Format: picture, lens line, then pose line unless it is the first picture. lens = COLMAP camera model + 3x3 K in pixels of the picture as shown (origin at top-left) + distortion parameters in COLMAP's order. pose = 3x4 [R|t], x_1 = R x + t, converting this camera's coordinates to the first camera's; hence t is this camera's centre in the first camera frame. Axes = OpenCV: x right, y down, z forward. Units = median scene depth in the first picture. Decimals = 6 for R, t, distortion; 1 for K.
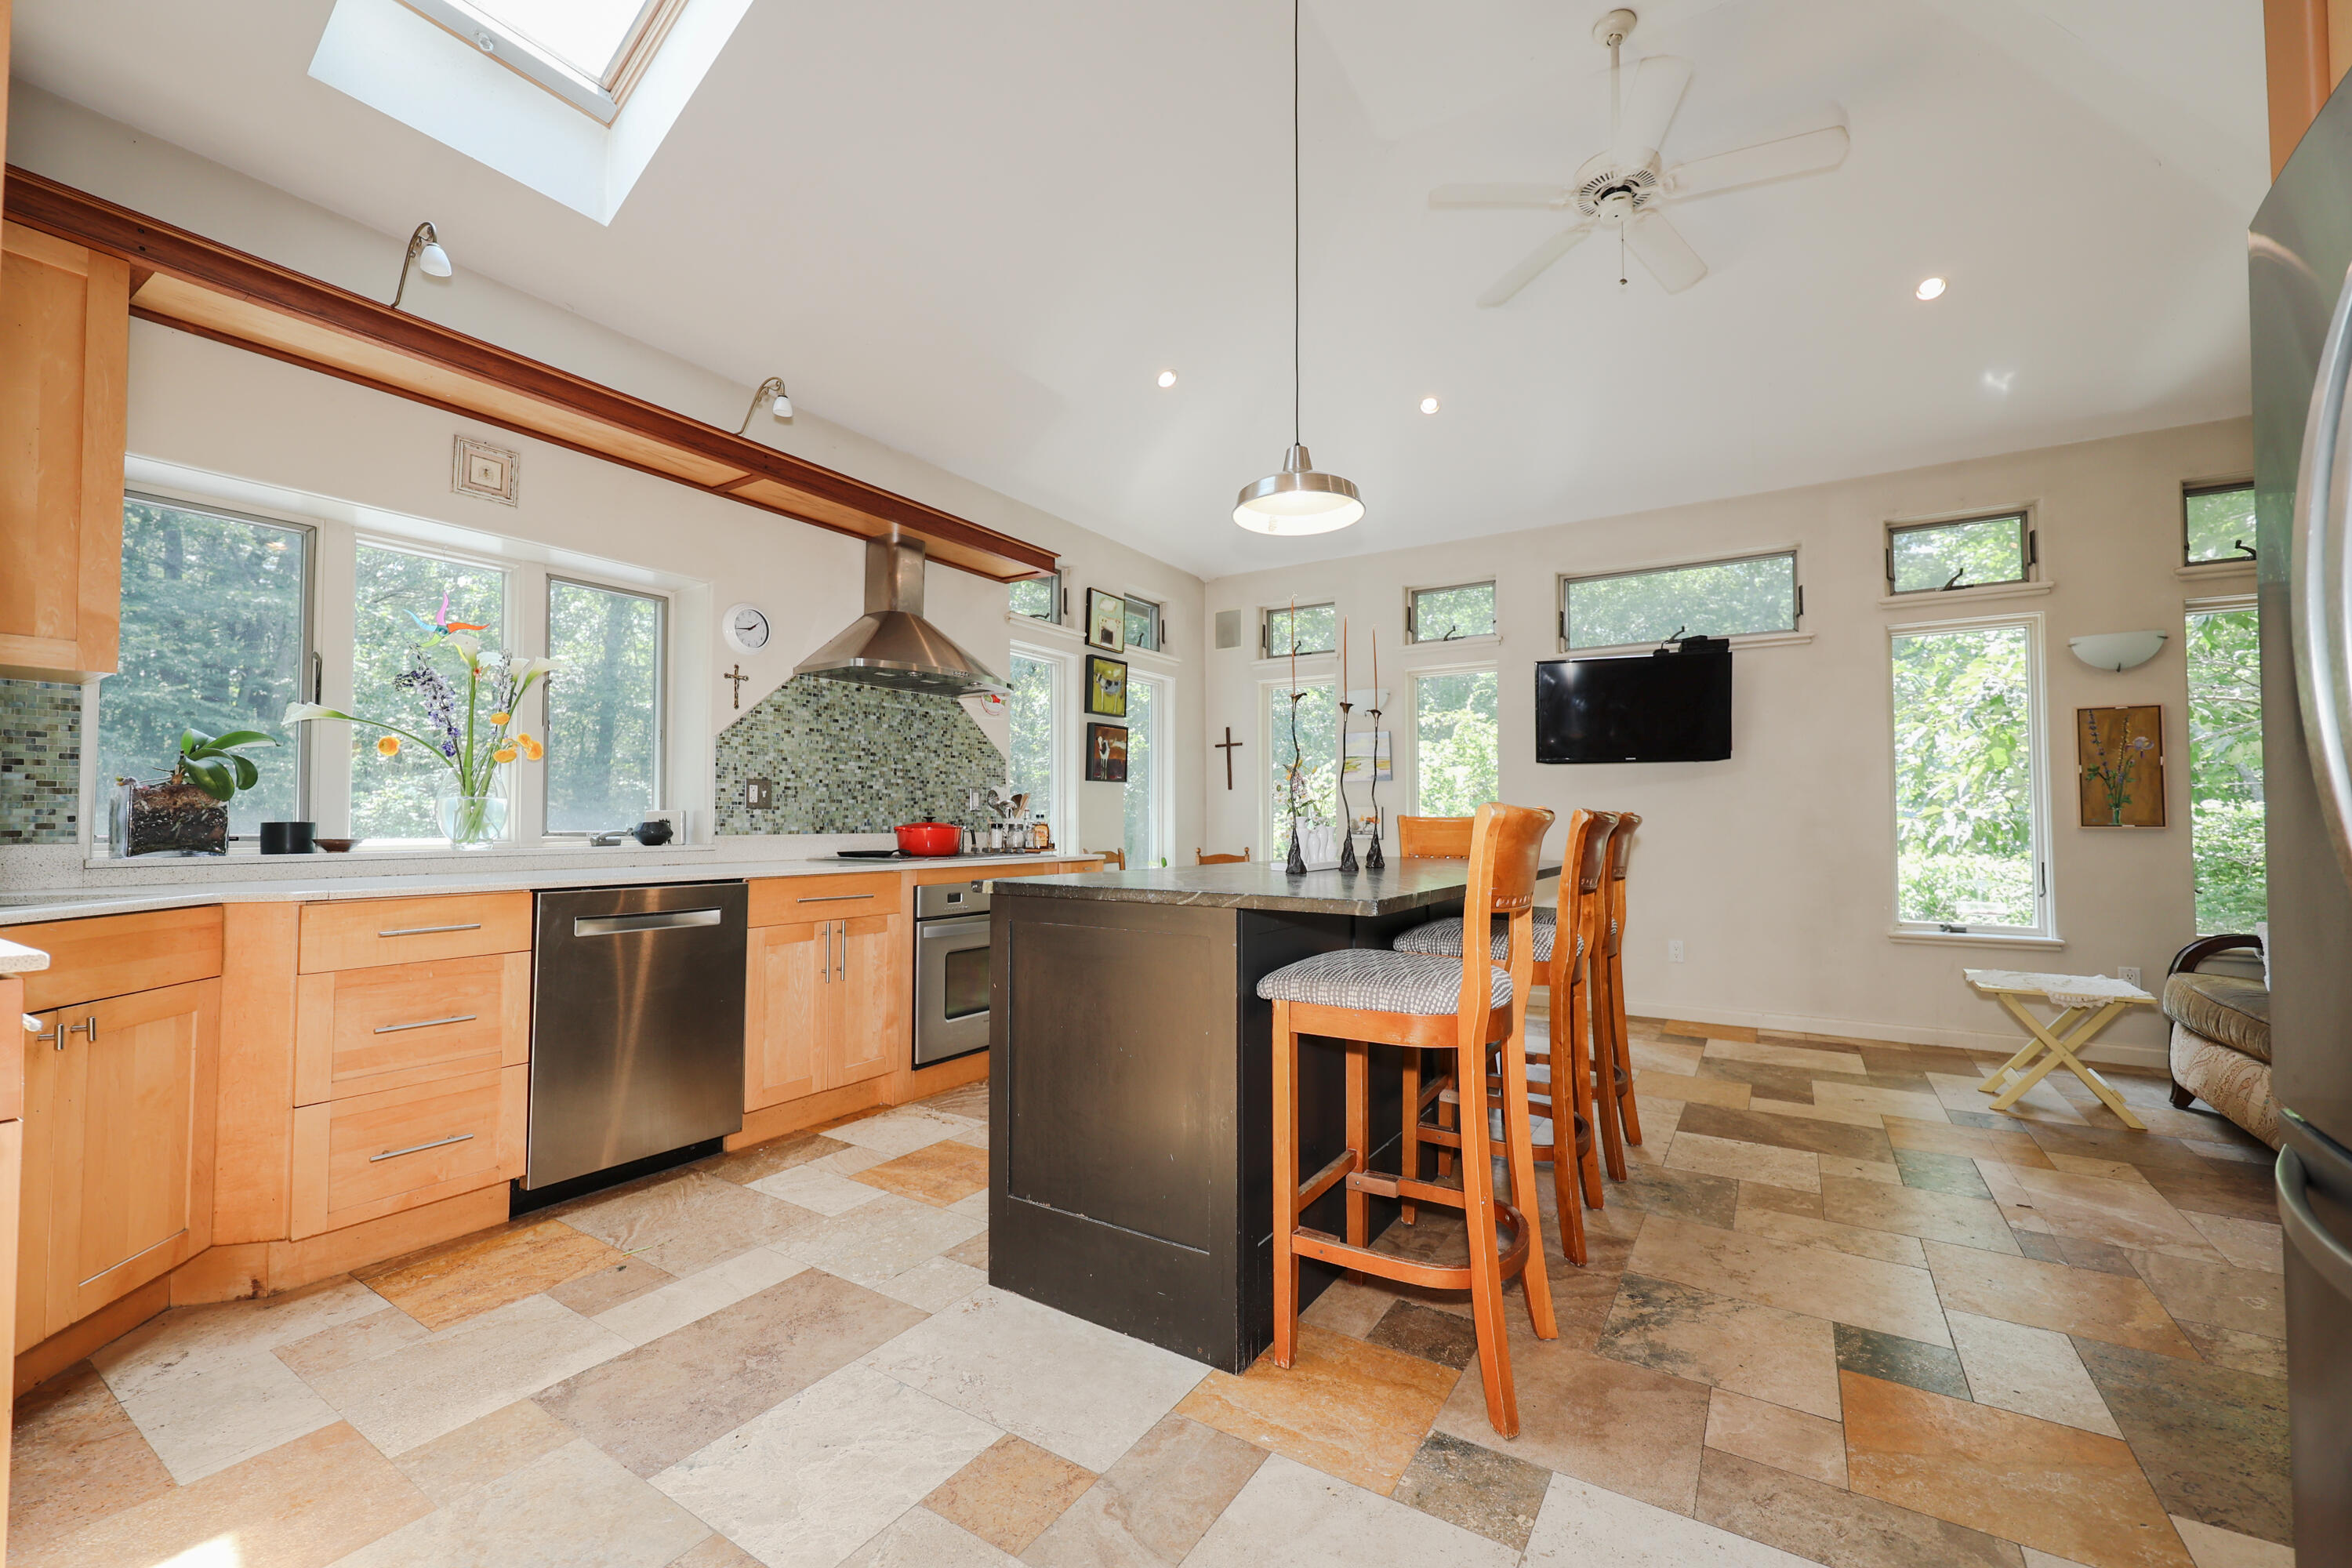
lens RADIAL K [[959.7, 0, 1173.7], [0, 959.7, 782.4], [0, 0, 1]] dist [0.000252, 0.000054]
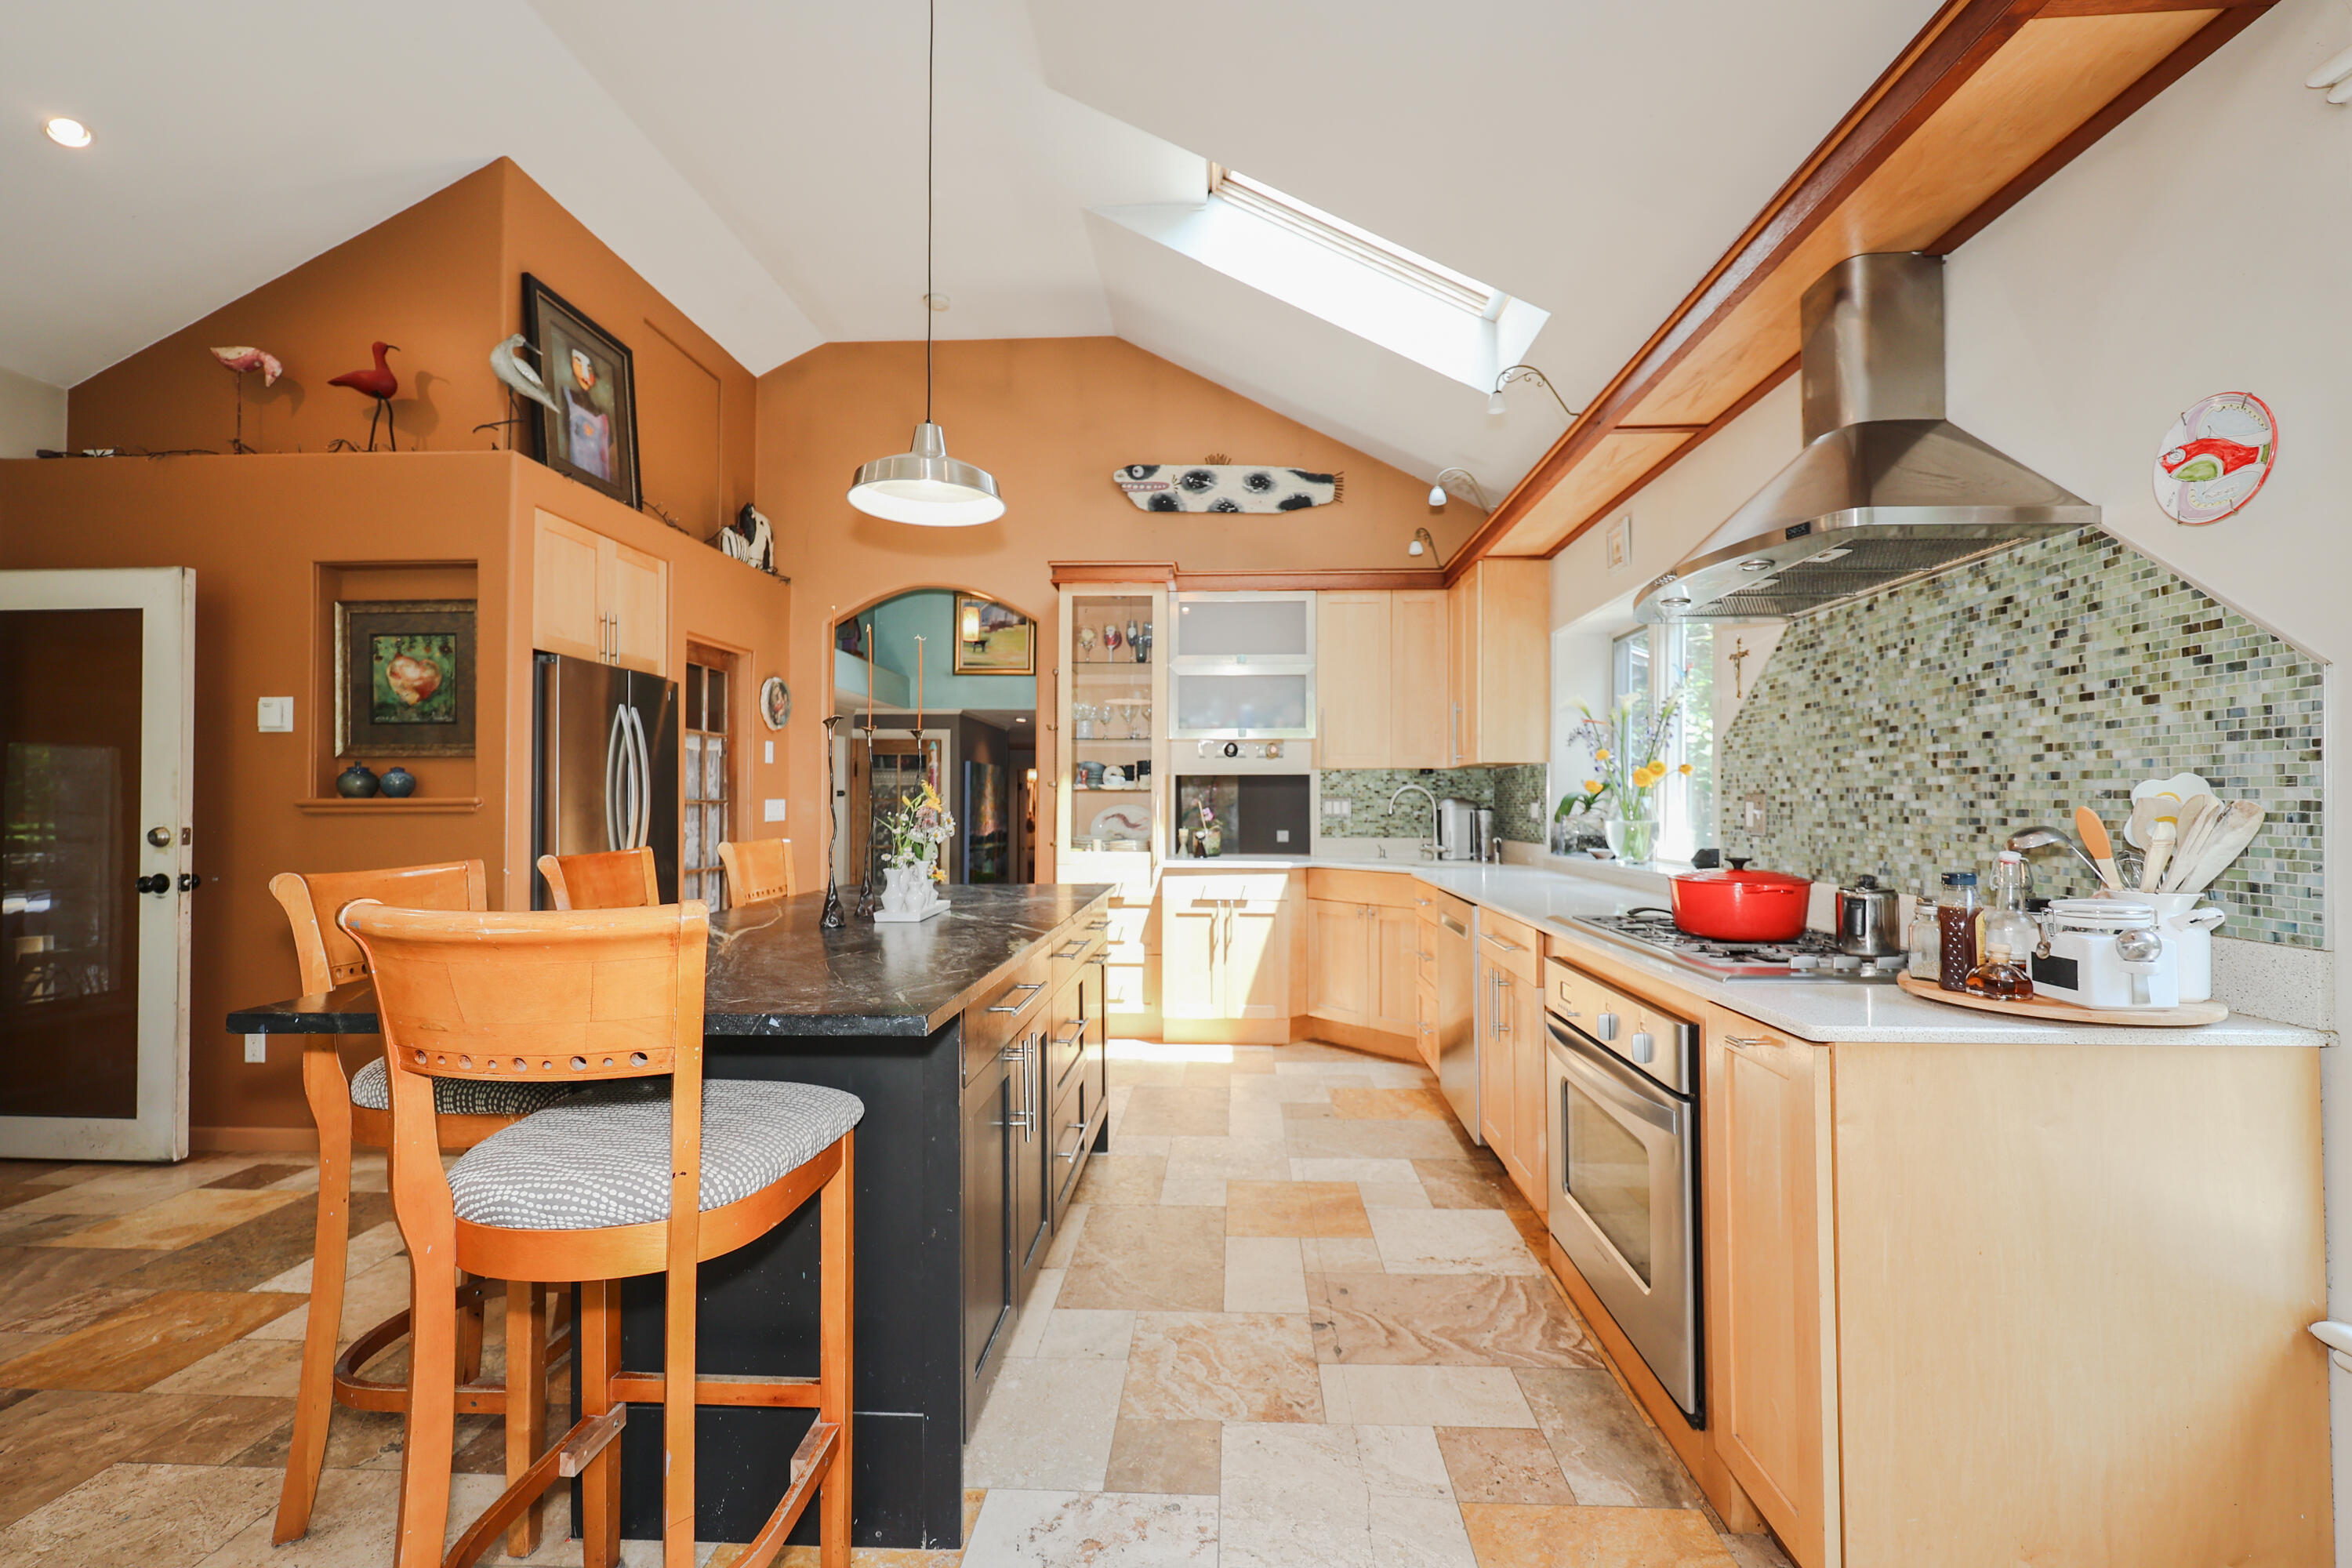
lens RADIAL K [[959.7, 0, 1179.2], [0, 959.7, 799.6], [0, 0, 1]] dist [0.000252, 0.000054]
pose [[-0.866767, -0.002308, -0.498707, 0.256172], [0.020806, 0.998951, -0.040784, 0.019620], [0.498279, -0.045726, -0.865810, 1.309026]]
